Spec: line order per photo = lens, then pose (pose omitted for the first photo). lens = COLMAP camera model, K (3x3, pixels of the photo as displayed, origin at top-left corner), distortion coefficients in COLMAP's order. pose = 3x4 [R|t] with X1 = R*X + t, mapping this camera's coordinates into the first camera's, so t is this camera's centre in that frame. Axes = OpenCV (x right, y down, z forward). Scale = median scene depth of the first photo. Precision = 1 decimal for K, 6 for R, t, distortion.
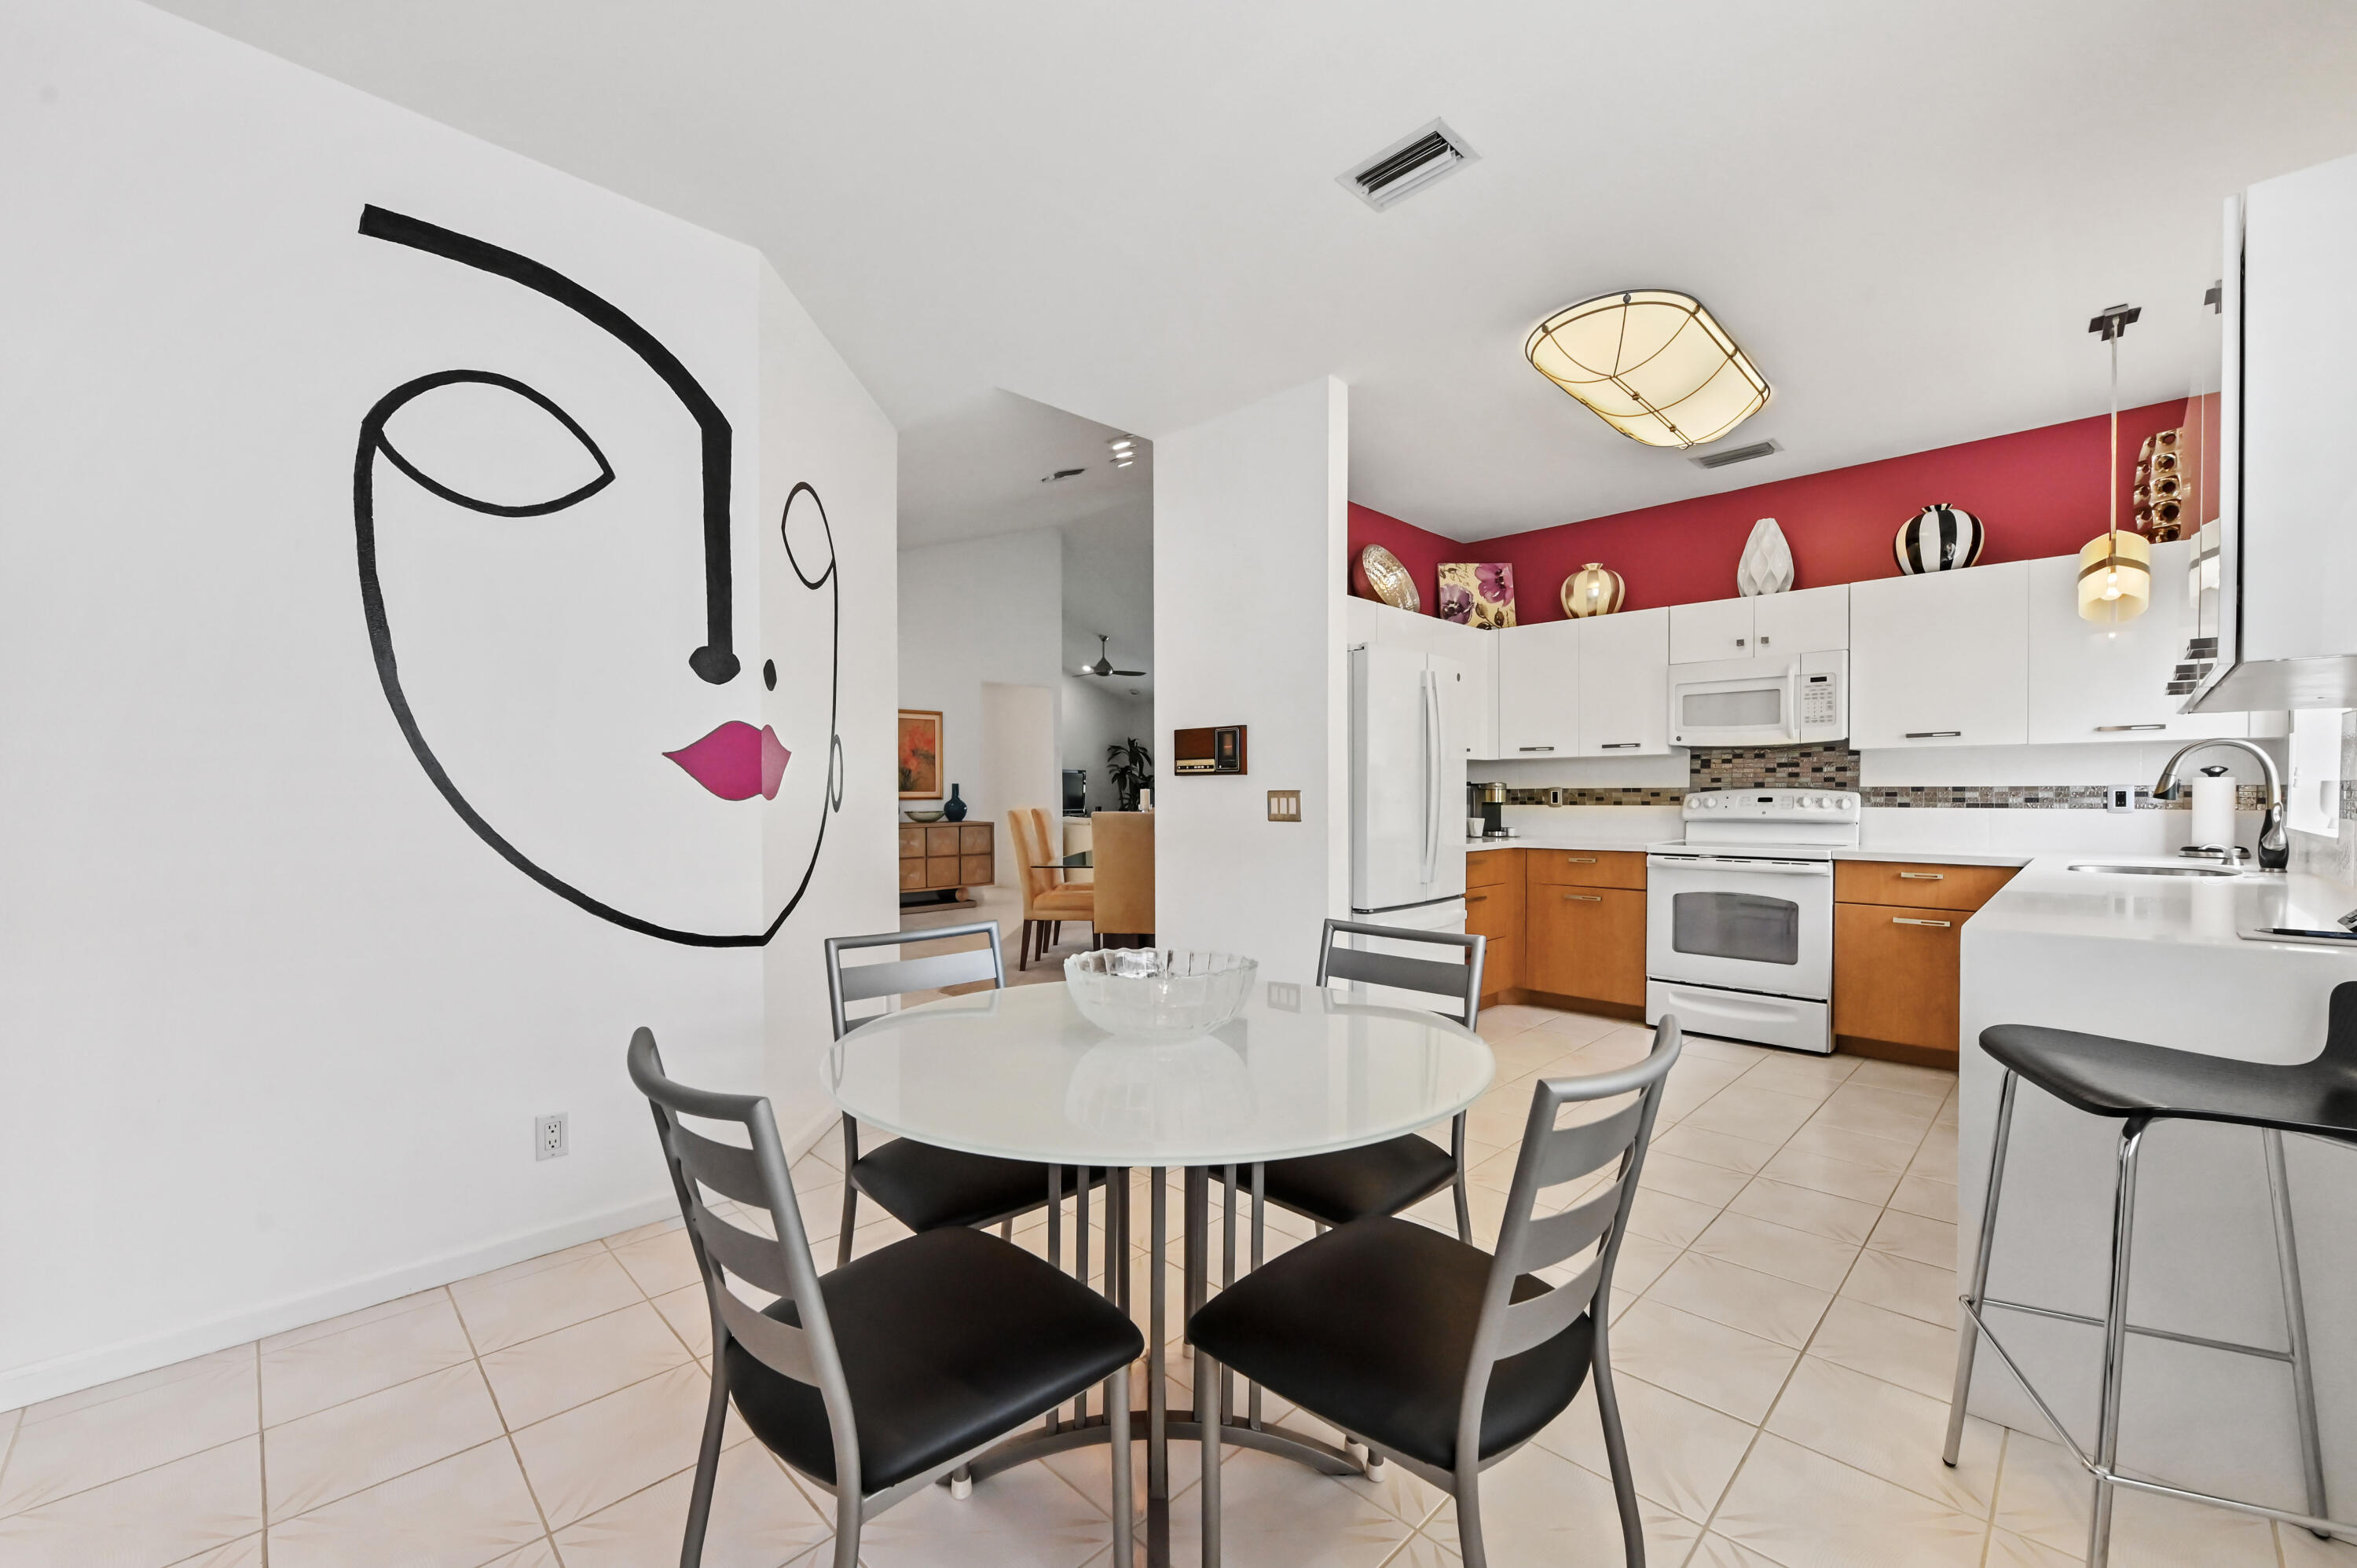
lens RADIAL K [[938.0, 0, 1170.5], [0, 938.0, 822.8], [0, 0, 1]] dist [0.000291, 0.000042]
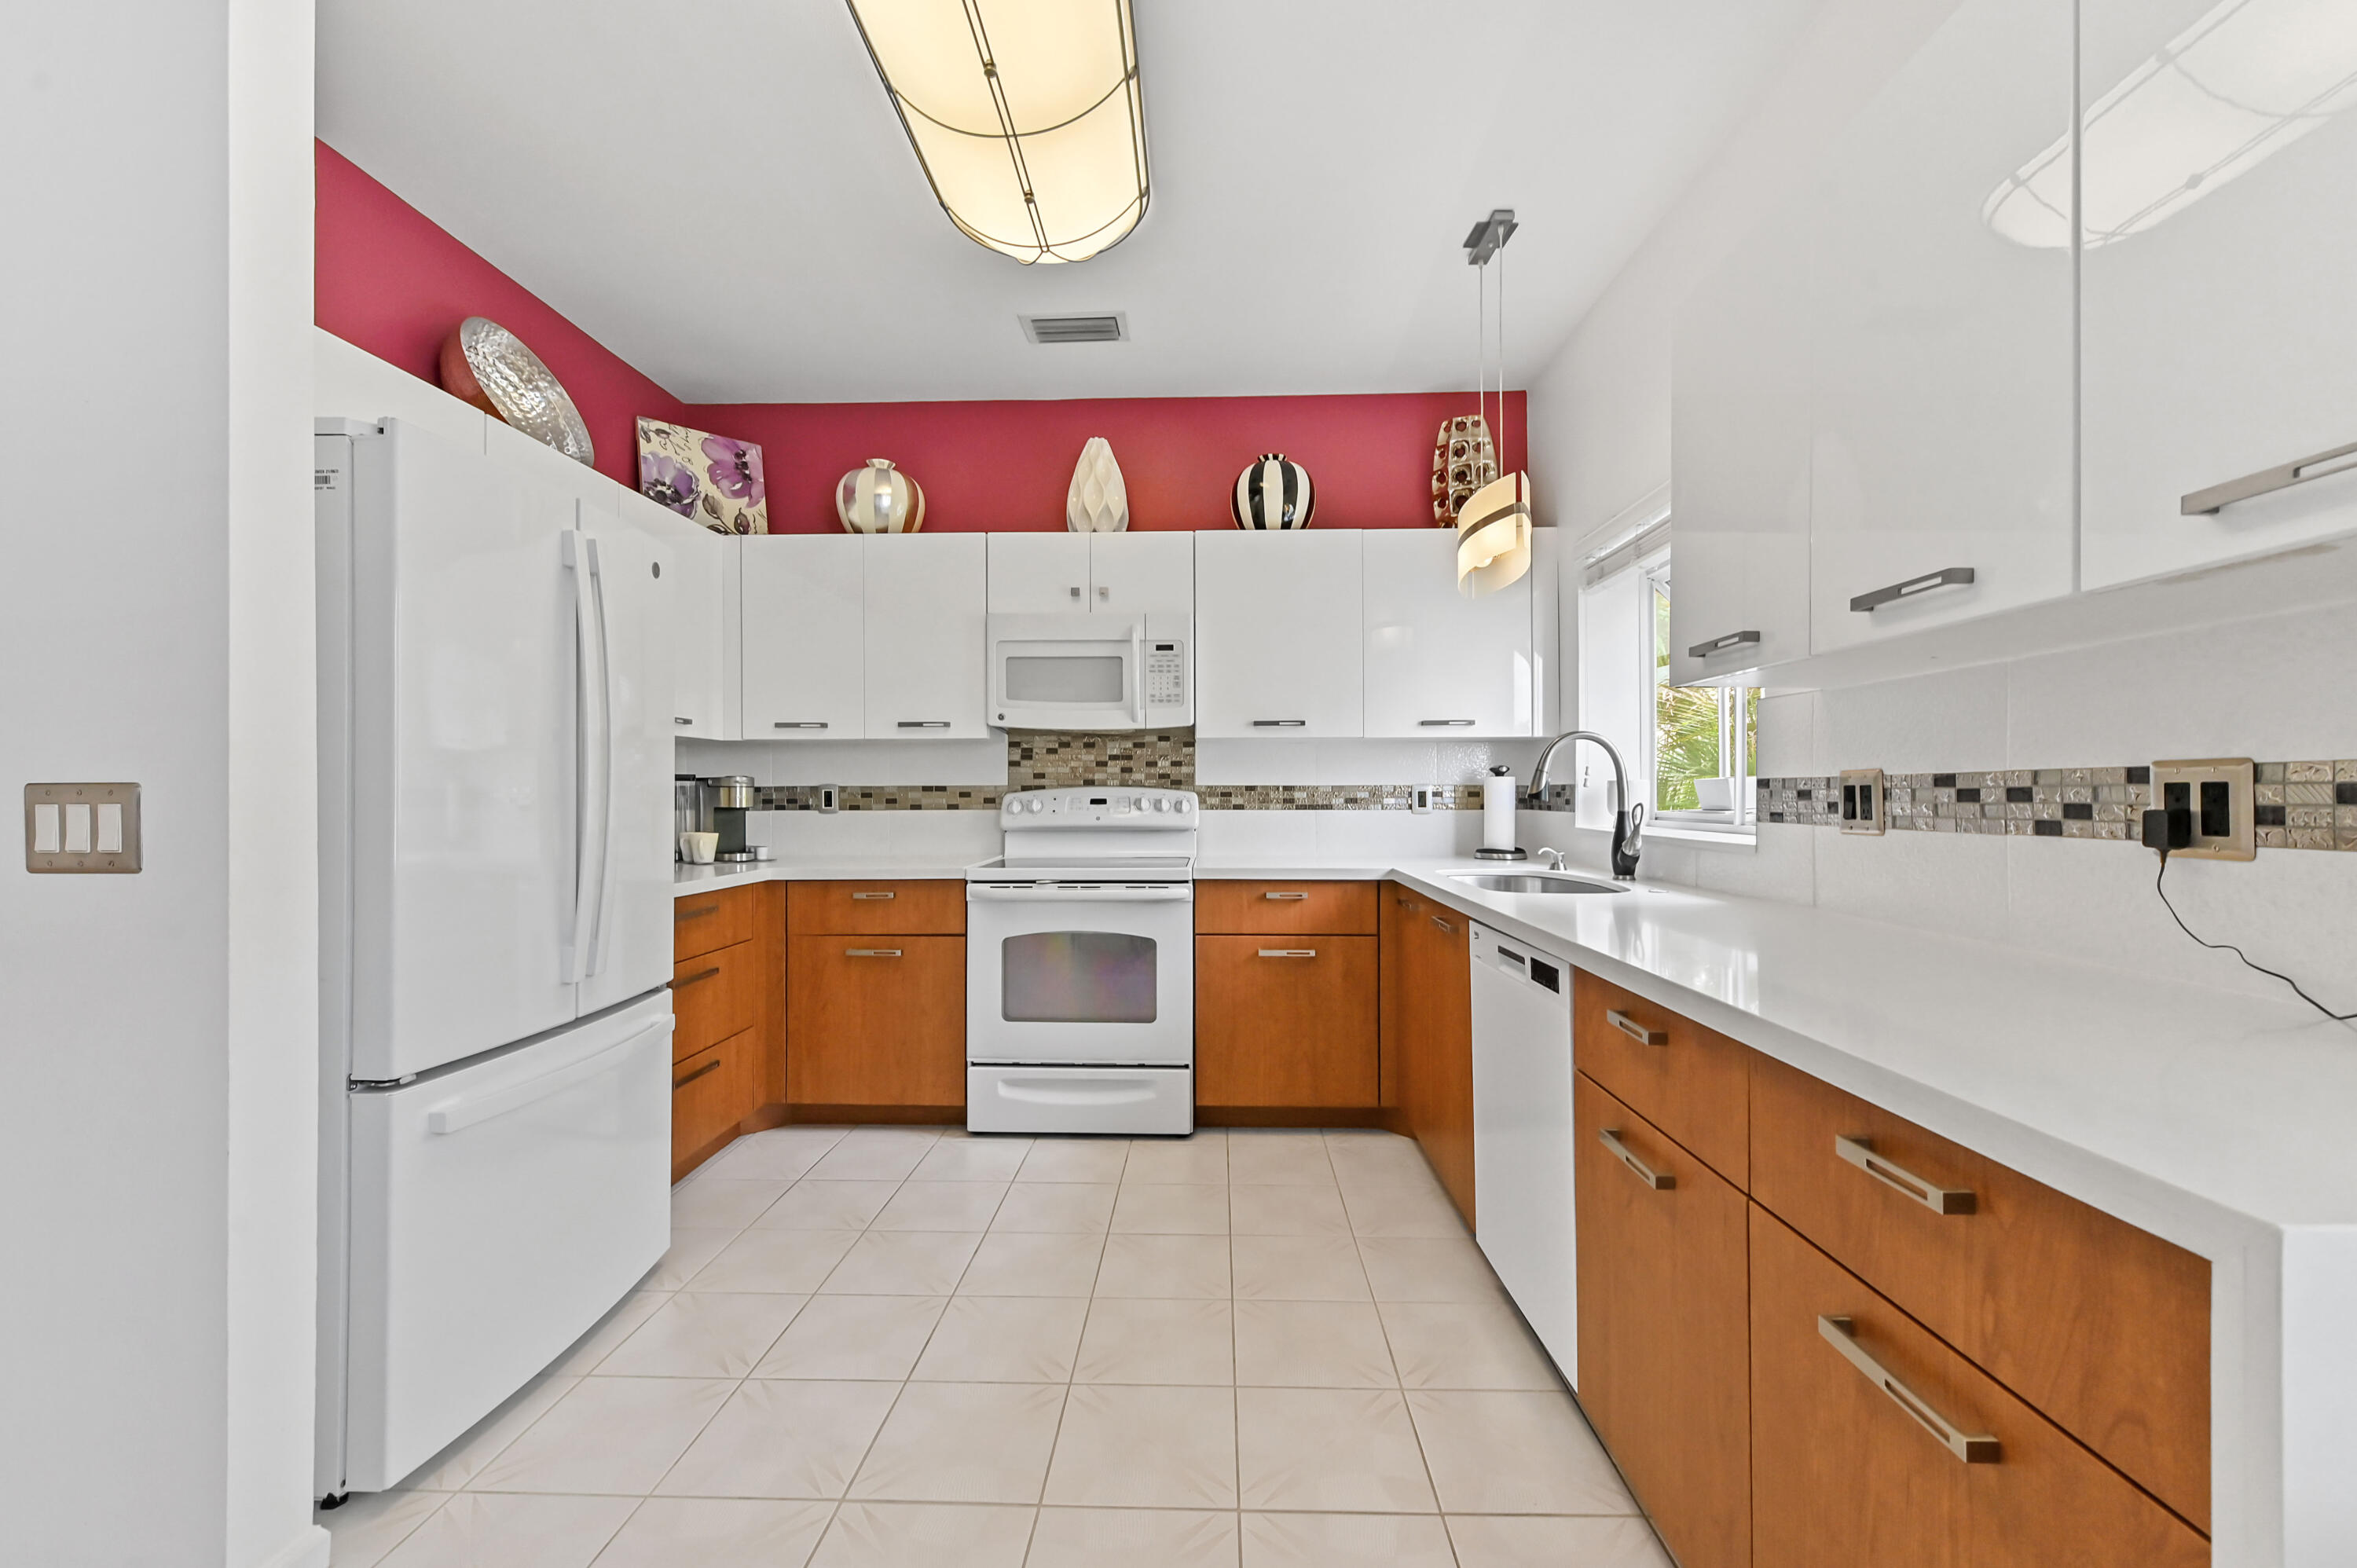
lens RADIAL K [[937.2, 0, 1182.3], [0, 937.2, 781.2], [0, 0, 1]] dist [-0.007350, -0.000122]
pose [[0.719574, 0.009699, 0.694348, 0.146670], [0.021405, 0.999118, -0.036138, -0.011894], [-0.694086, 0.040866, 0.718731, 0.396835]]
